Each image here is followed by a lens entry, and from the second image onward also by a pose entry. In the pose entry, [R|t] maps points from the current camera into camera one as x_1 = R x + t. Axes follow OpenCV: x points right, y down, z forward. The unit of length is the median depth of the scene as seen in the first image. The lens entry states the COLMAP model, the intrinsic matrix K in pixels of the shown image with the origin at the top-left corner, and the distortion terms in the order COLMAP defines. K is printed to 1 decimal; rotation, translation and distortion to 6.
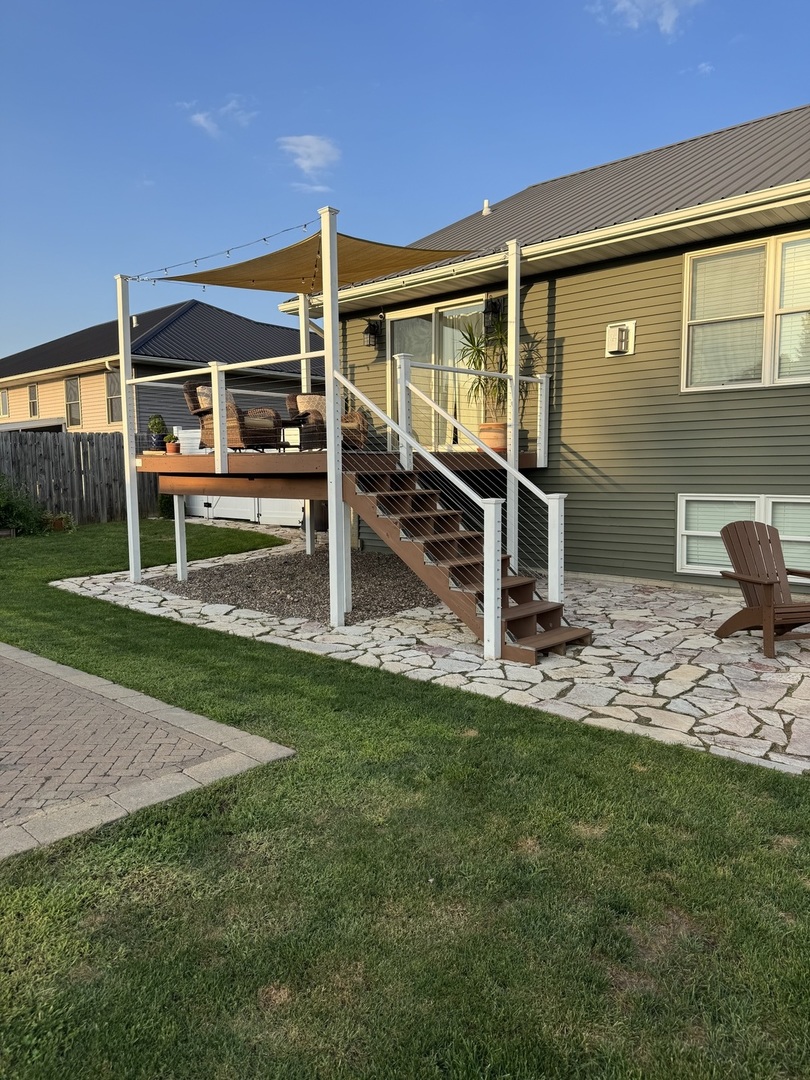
lens RADIAL K [[760.0, 0, 398.0], [0, 760.0, 543.6], [0, 0, 1]] dist [0.035045, -0.049802]
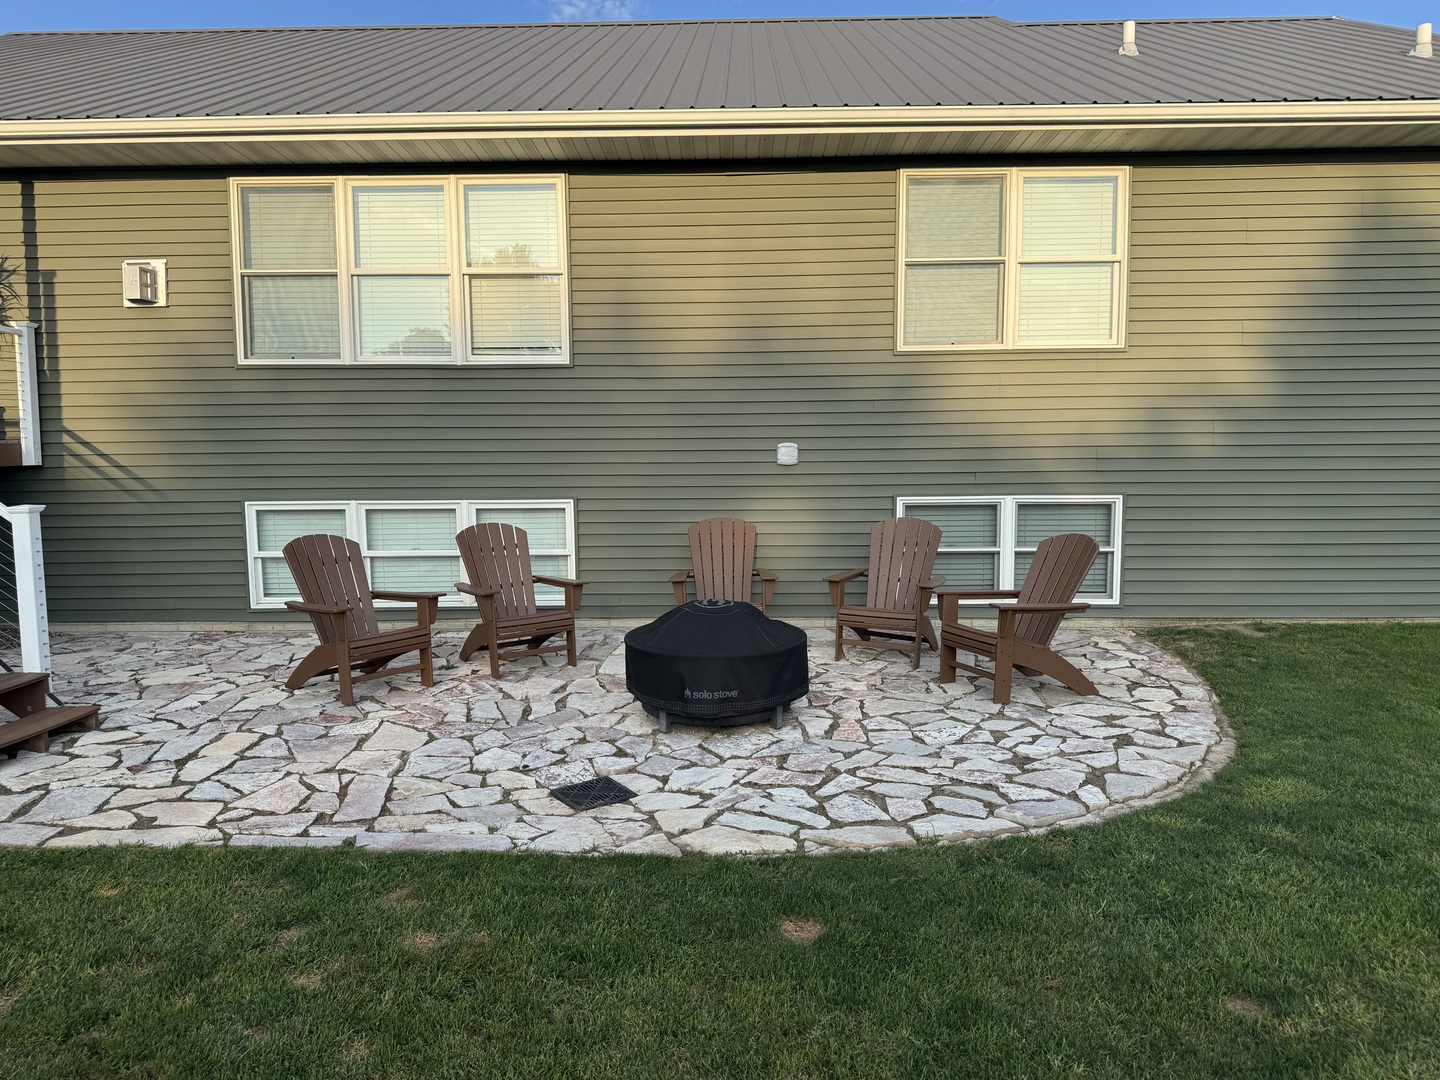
lens RADIAL K [[1013.3, 0, 726.3], [0, 1013.3, 542.2], [0, 0, 1]] dist [0.035045, -0.049802]
pose [[0.744518, -0.049179, 0.665789, 0.076589], [0.066961, 0.997755, -0.001180, 0.007095], [-0.664236, 0.045461, 0.746139, -0.050697]]
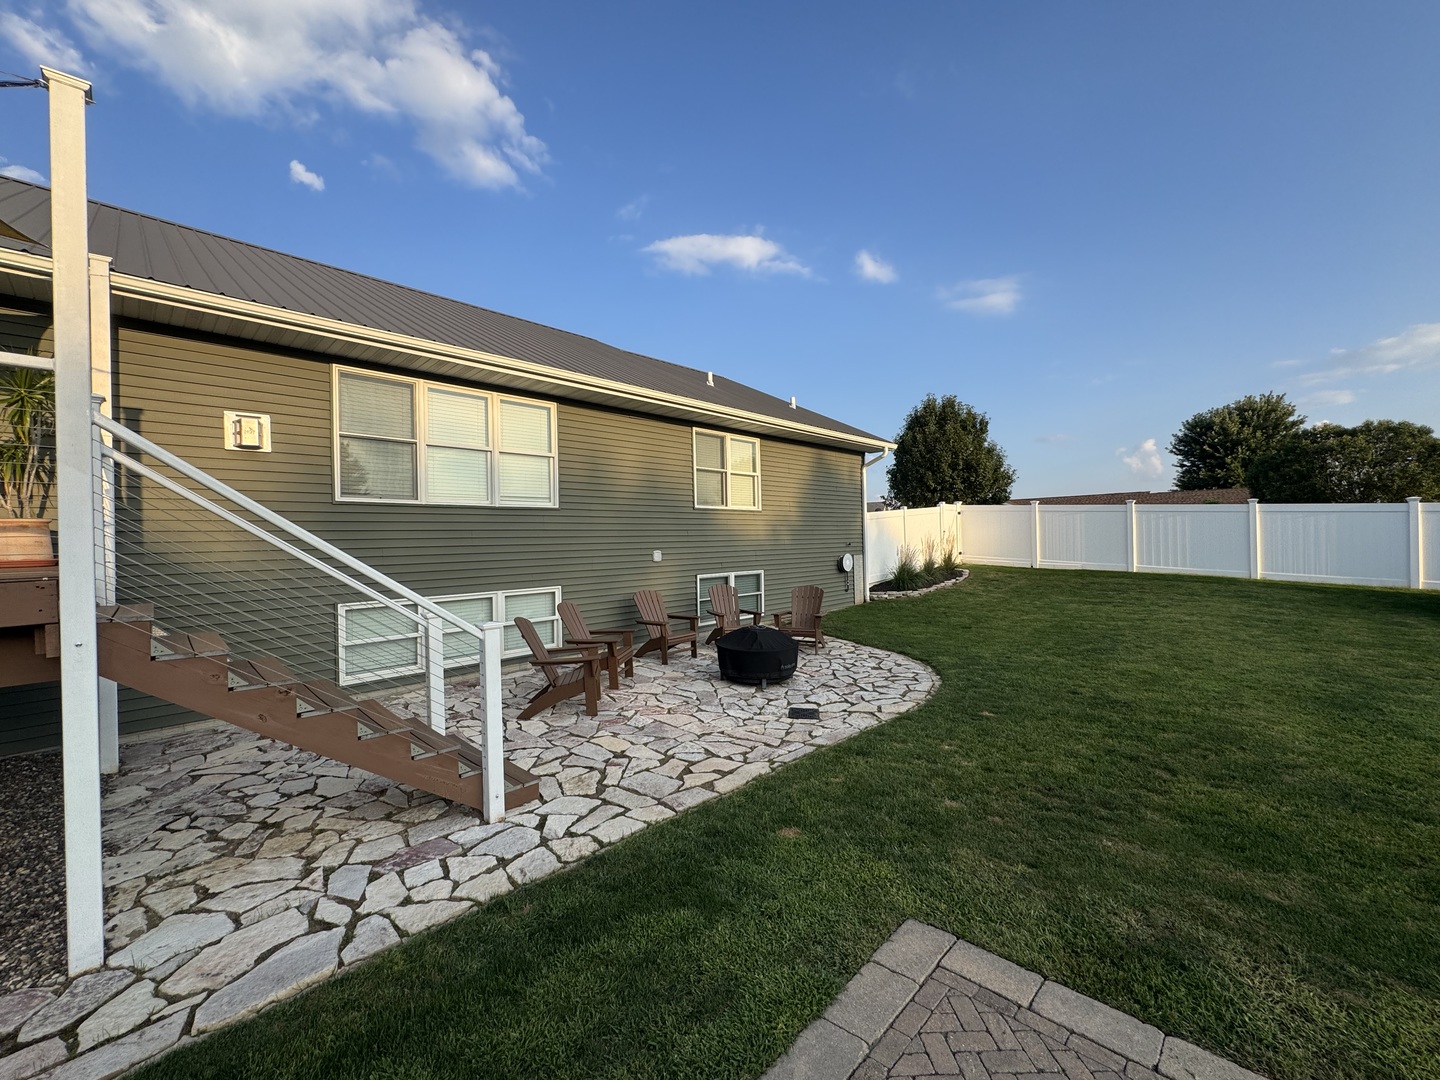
lens RADIAL K [[579.7, 0, 712.5], [0, 579.7, 533.5], [0, 0, 1]] dist [0.003170, -0.000064]
pose [[0.021375, 0.022782, 0.999512, -0.478172], [0.119860, 0.992471, -0.025185, -0.105038], [-0.992561, 0.120339, 0.018483, 0.674537]]
